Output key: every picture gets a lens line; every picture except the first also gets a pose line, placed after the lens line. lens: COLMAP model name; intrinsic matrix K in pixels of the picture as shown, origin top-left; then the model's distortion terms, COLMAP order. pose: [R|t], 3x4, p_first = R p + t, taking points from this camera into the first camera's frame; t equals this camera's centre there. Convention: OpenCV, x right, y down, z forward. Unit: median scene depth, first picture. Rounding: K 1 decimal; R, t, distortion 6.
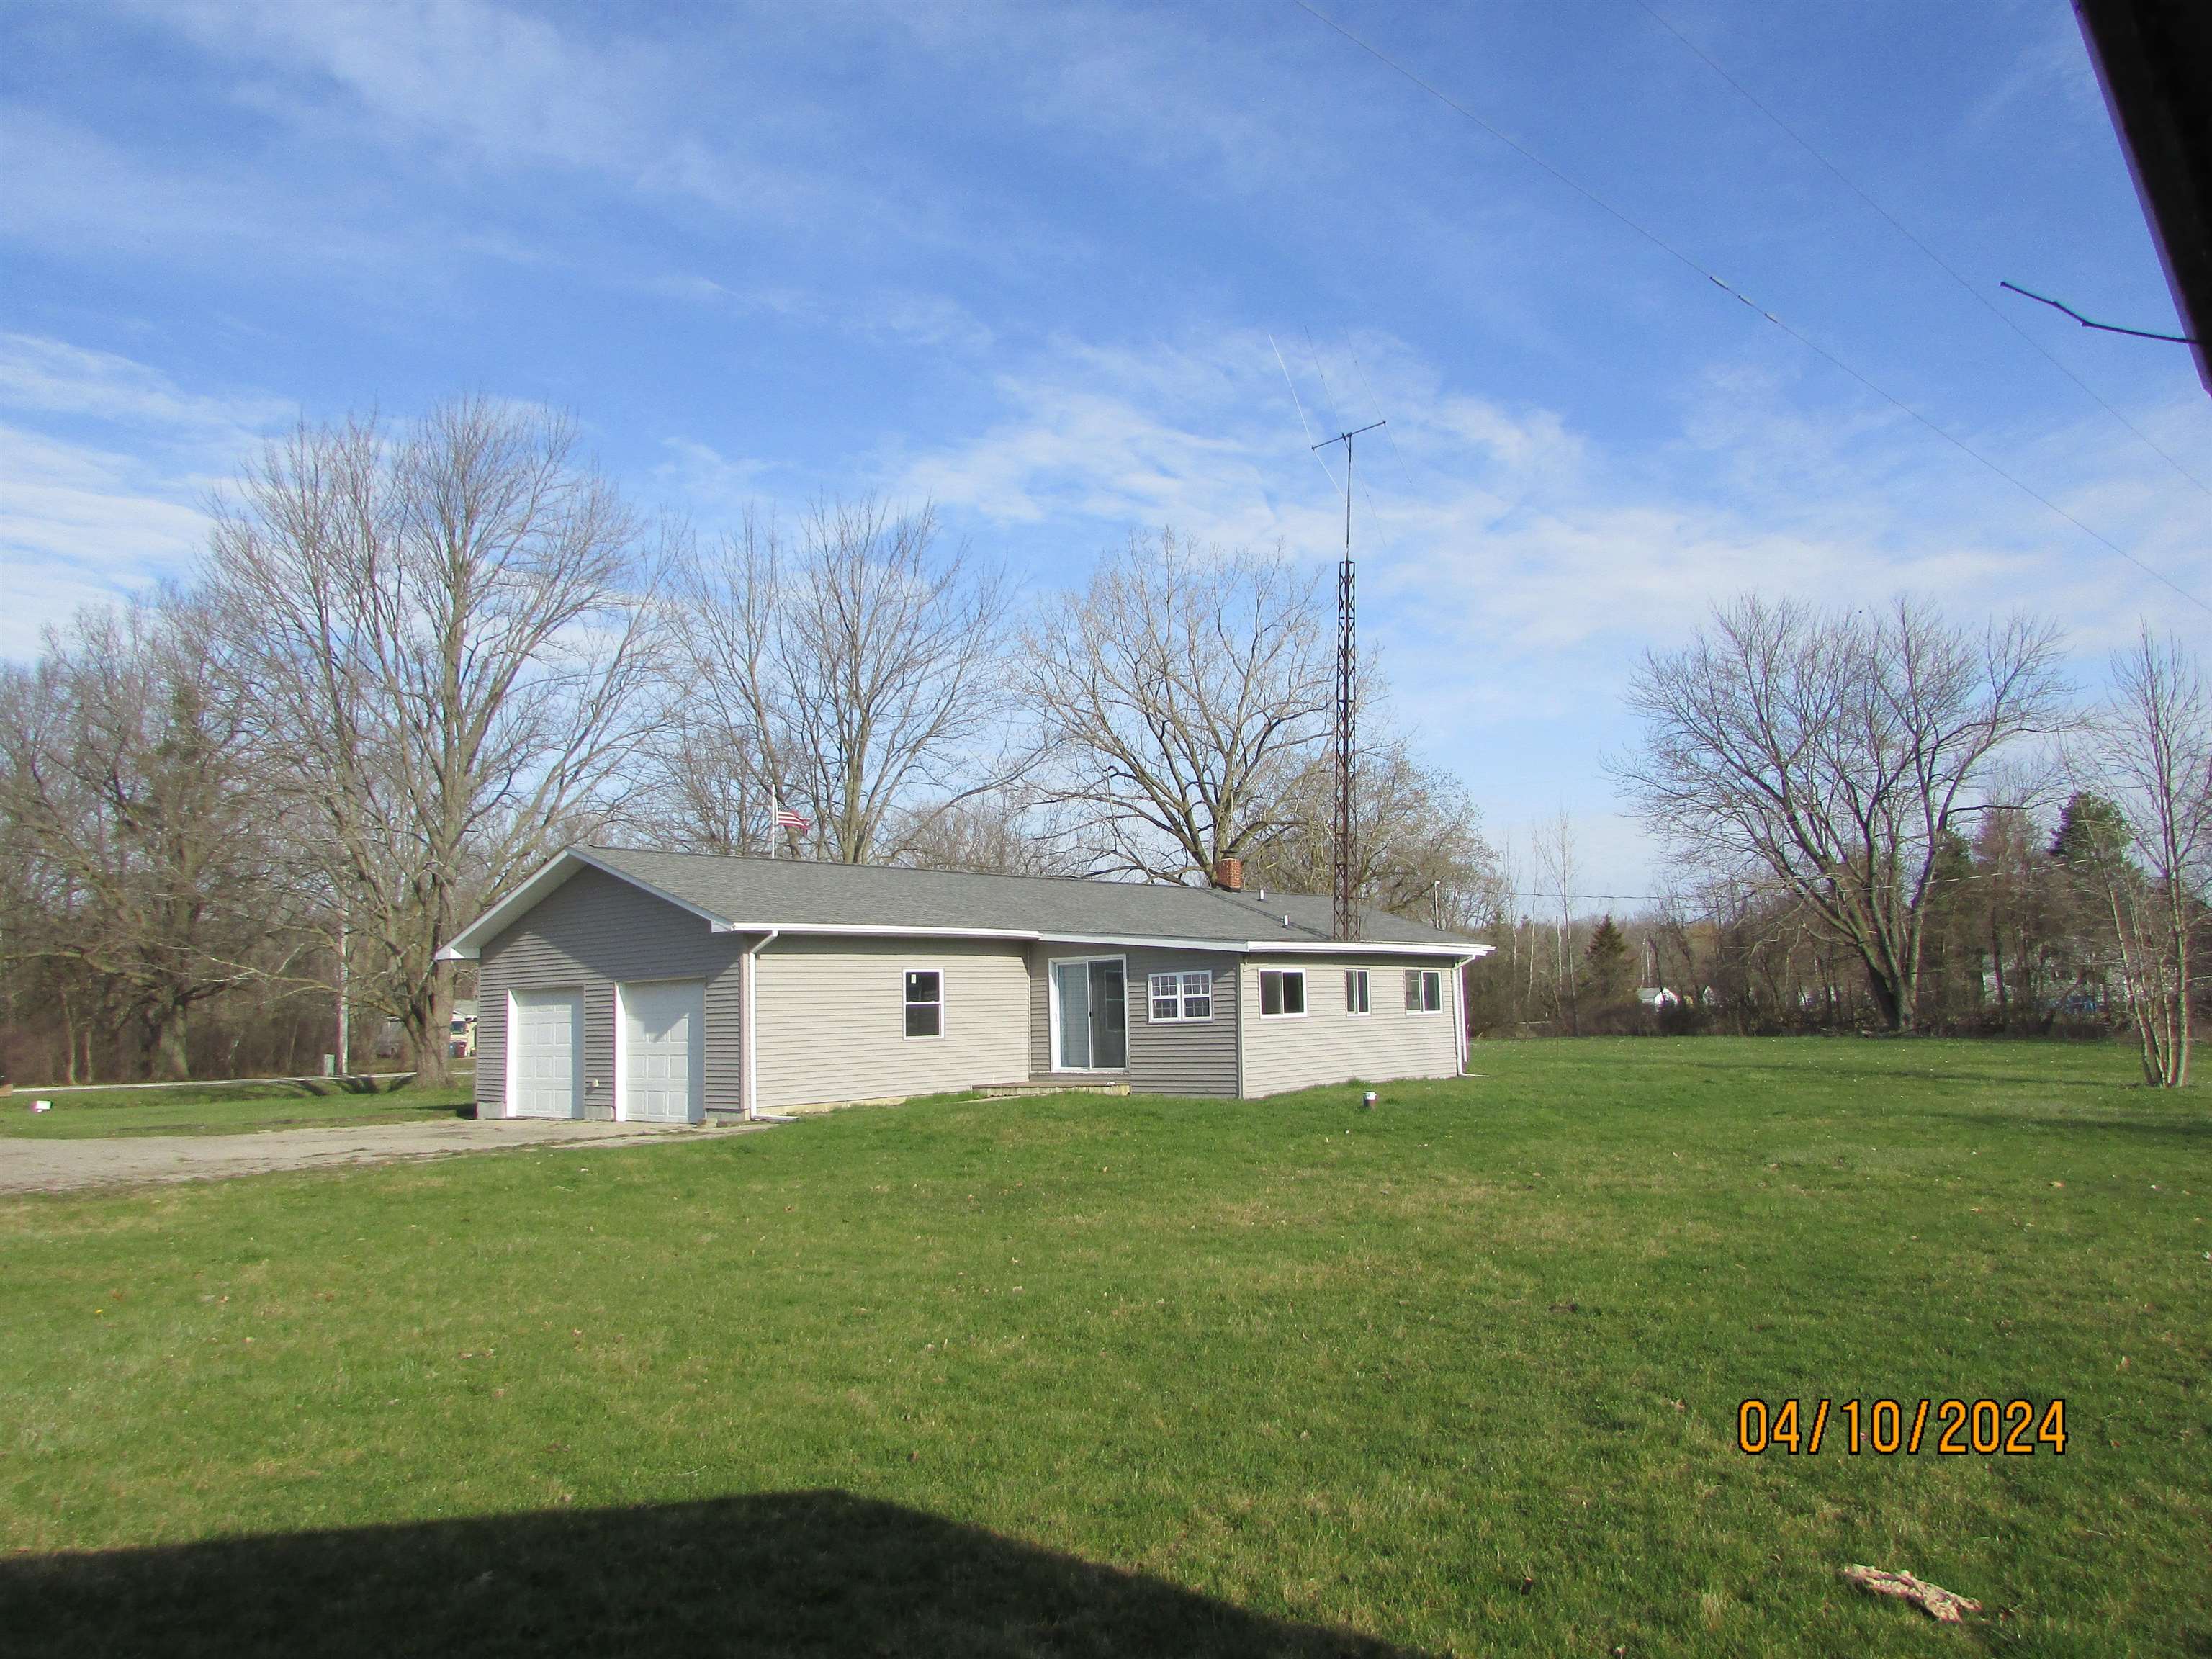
lens RADIAL K [[1581.0, 0, 1098.1], [0, 1581.0, 839.1], [0, 0, 1]] dist [-0.024957, 0.019783]
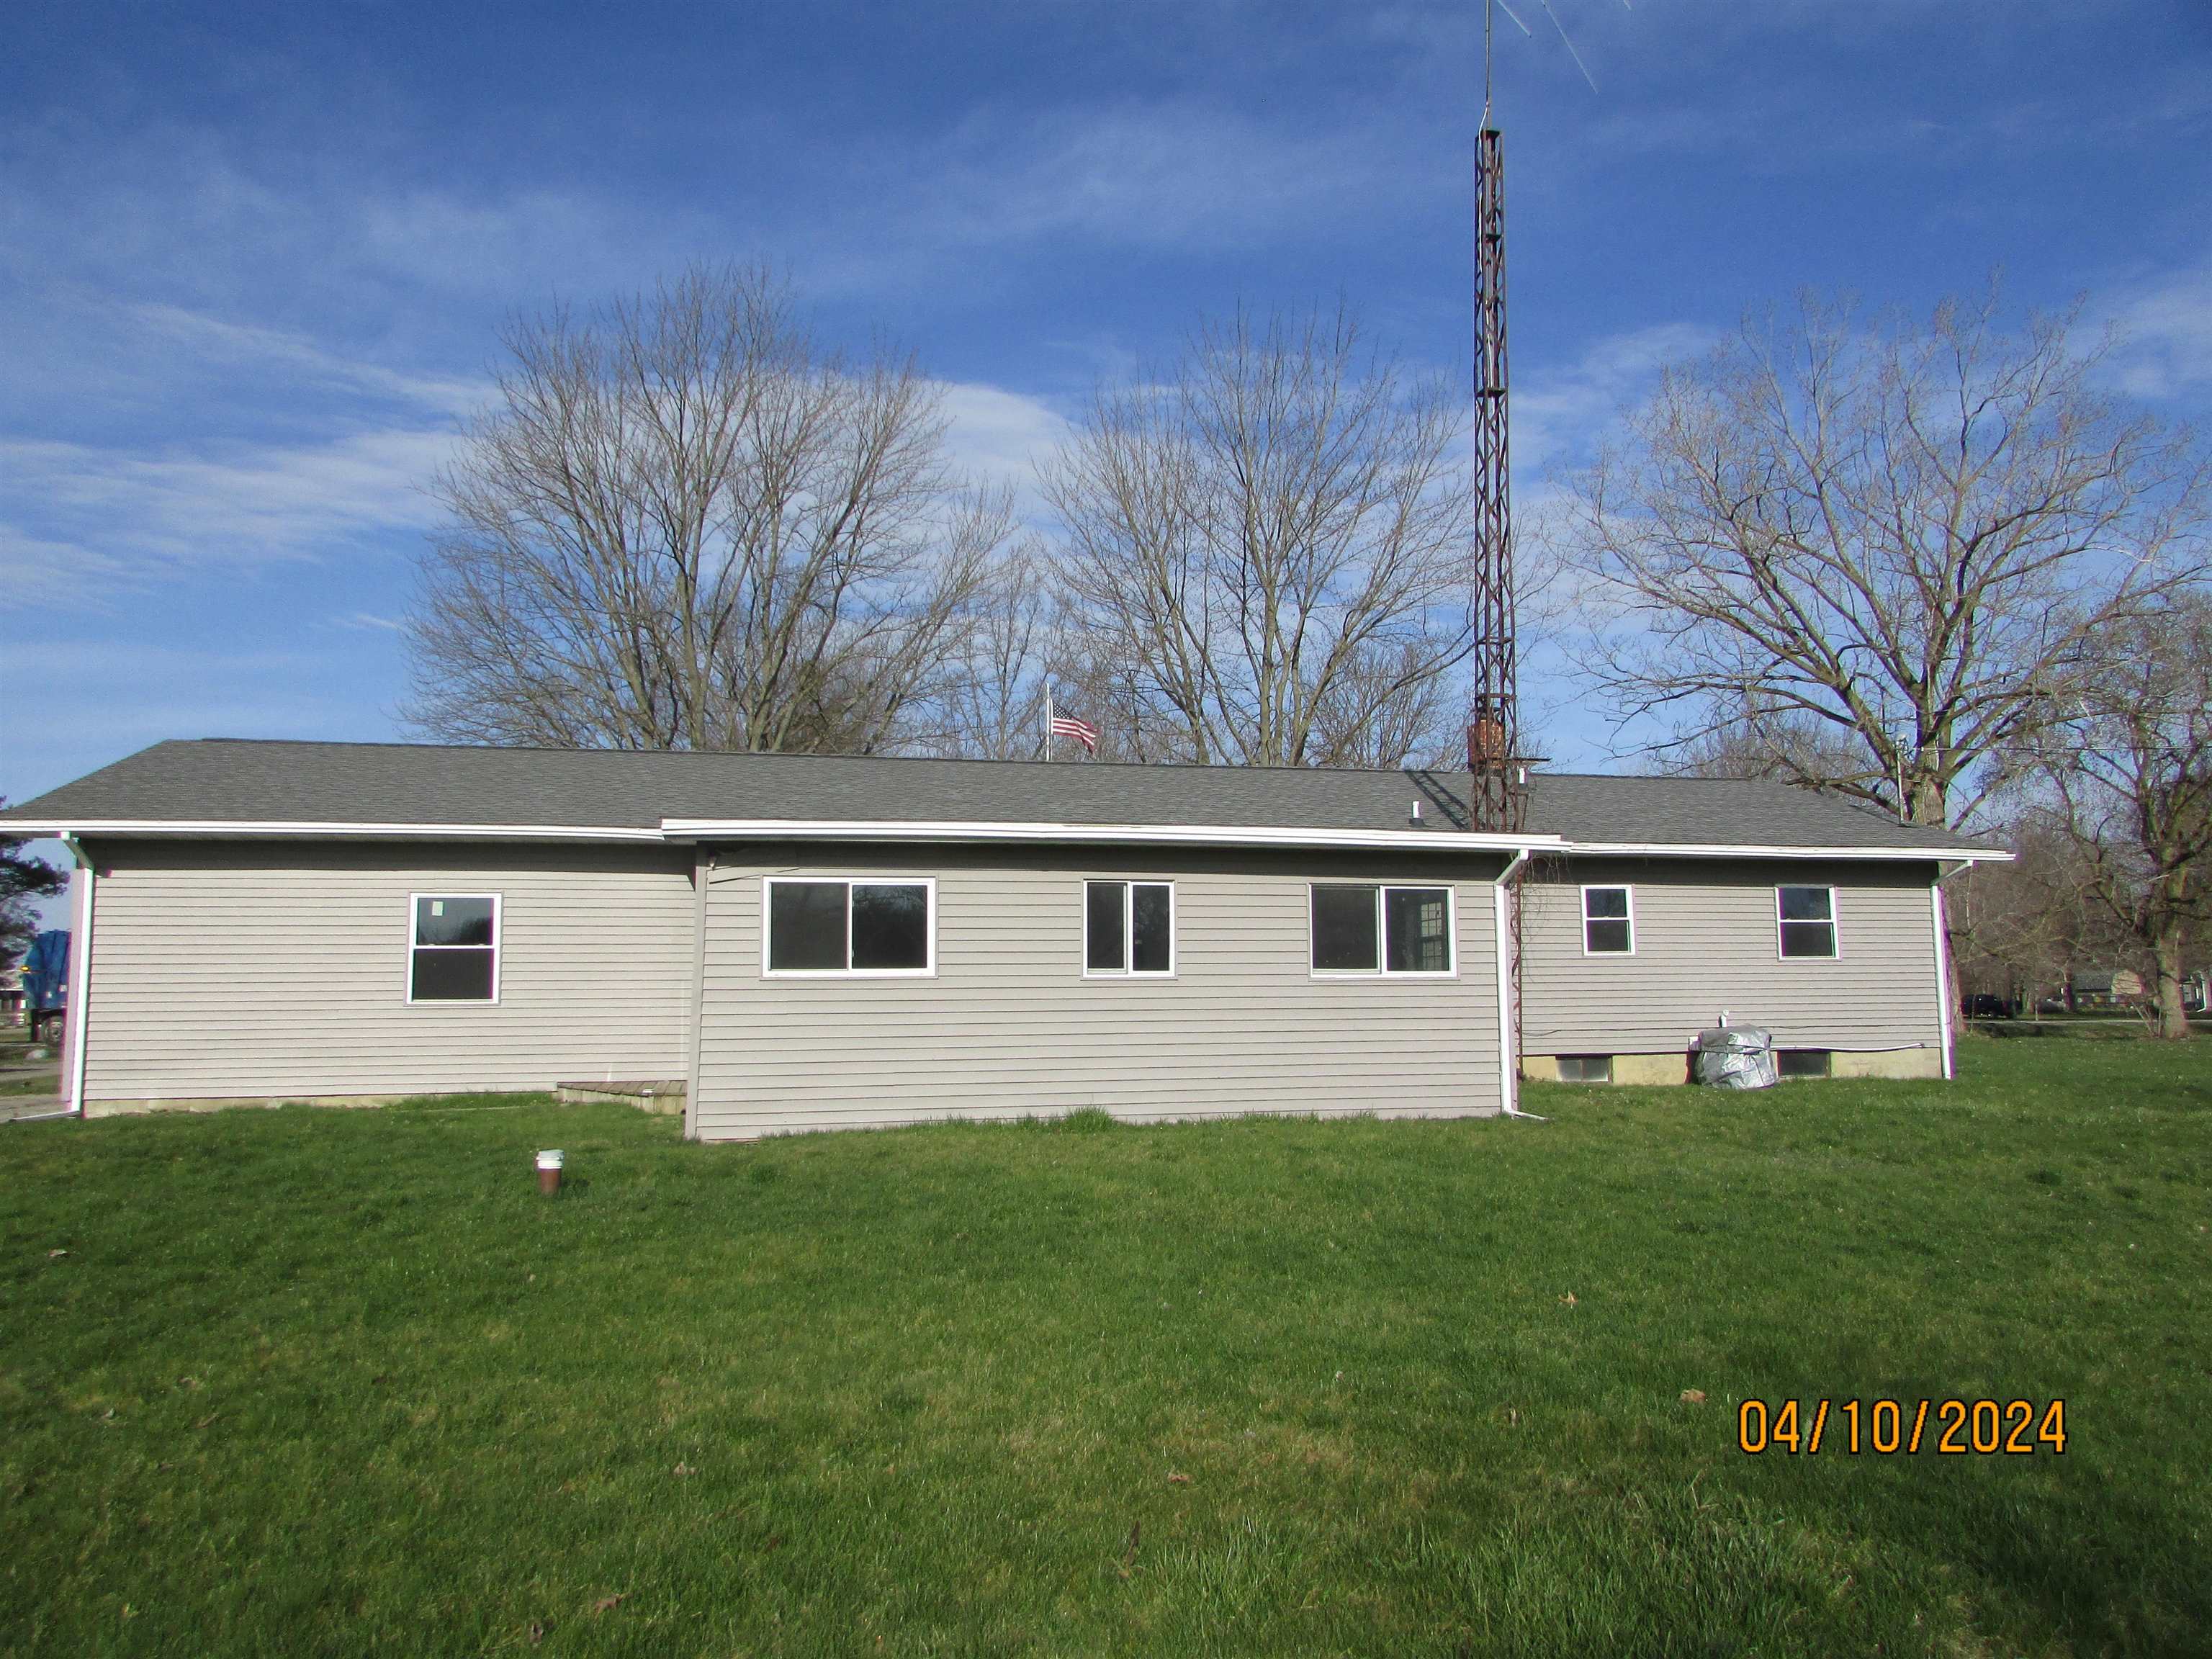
lens RADIAL K [[1581.0, 0, 1098.9], [0, 1581.0, 825.5], [0, 0, 1]] dist [-0.024957, 0.019783]
pose [[0.817248, -0.042605, -0.574709, 0.436172], [0.048844, 0.998796, -0.004586, 0.067697], [0.574213, -0.024324, 0.818345, 0.607044]]
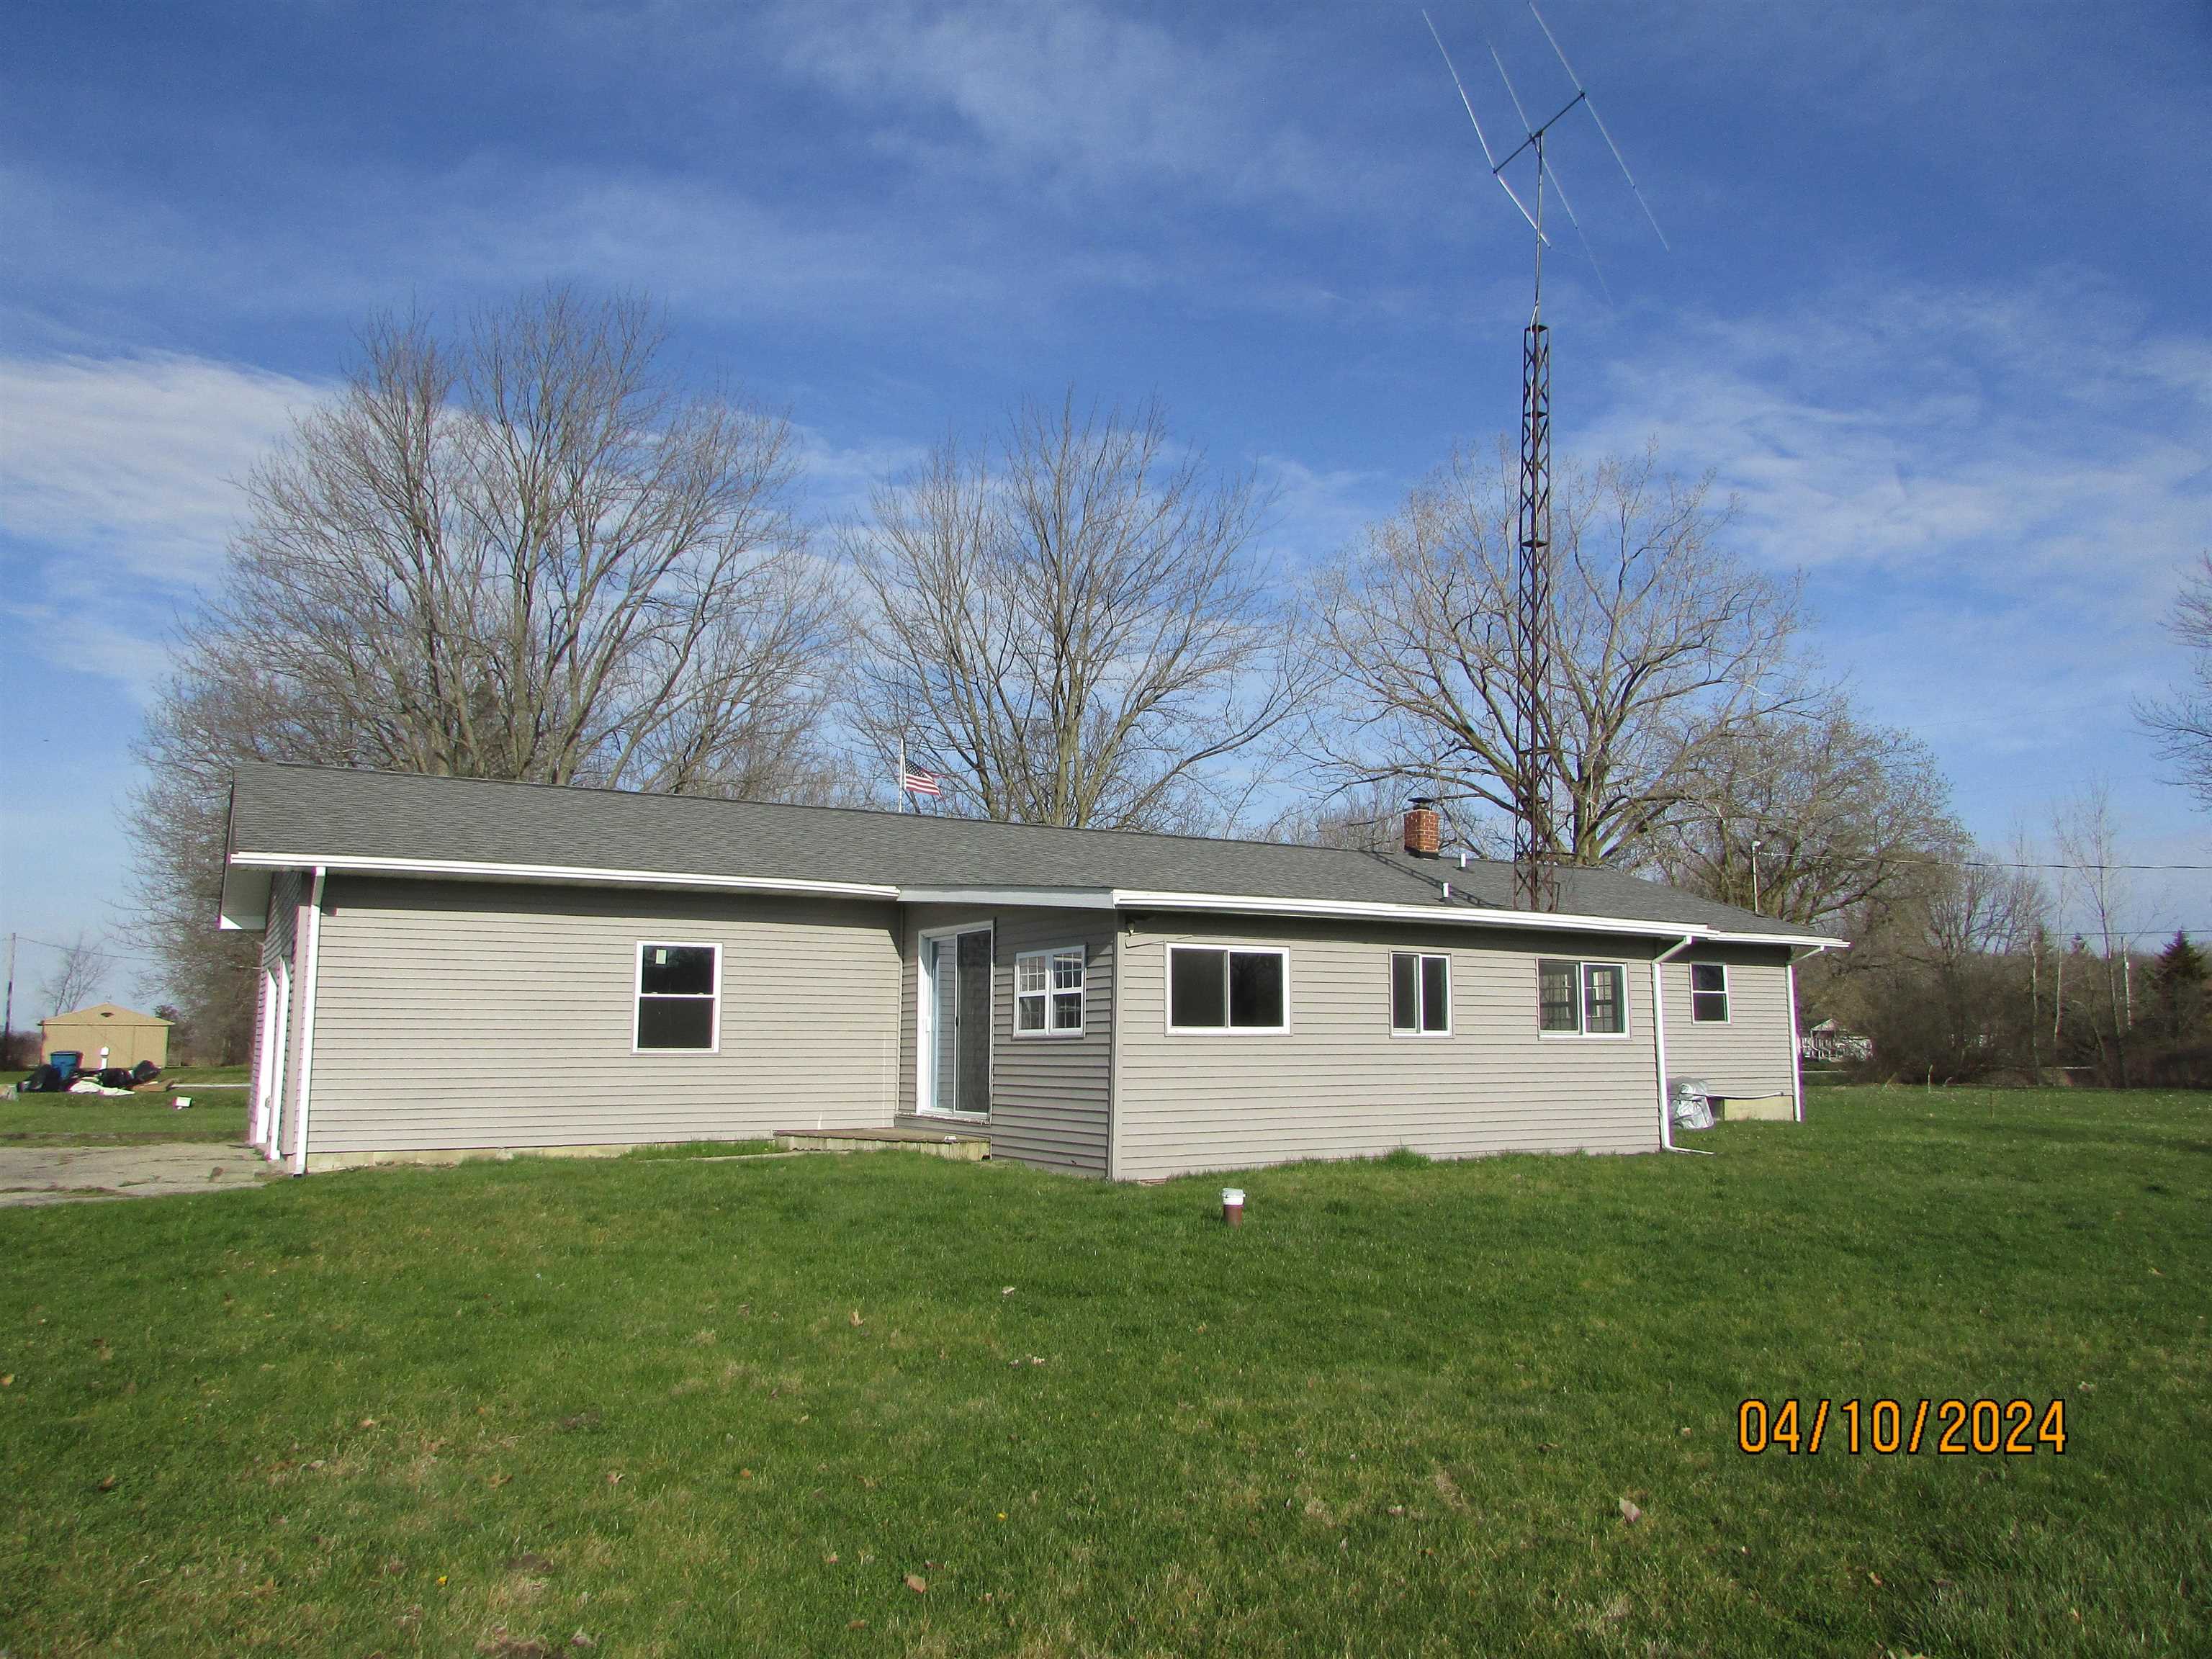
lens RADIAL K [[1581.0, 0, 1107.5], [0, 1581.0, 828.4], [0, 0, 1]] dist [-0.024957, 0.019783]
pose [[0.952063, -0.013021, -0.305625, 0.232180], [0.006160, 0.999707, -0.023404, 0.050603], [0.305840, 0.020399, 0.951864, 0.433065]]
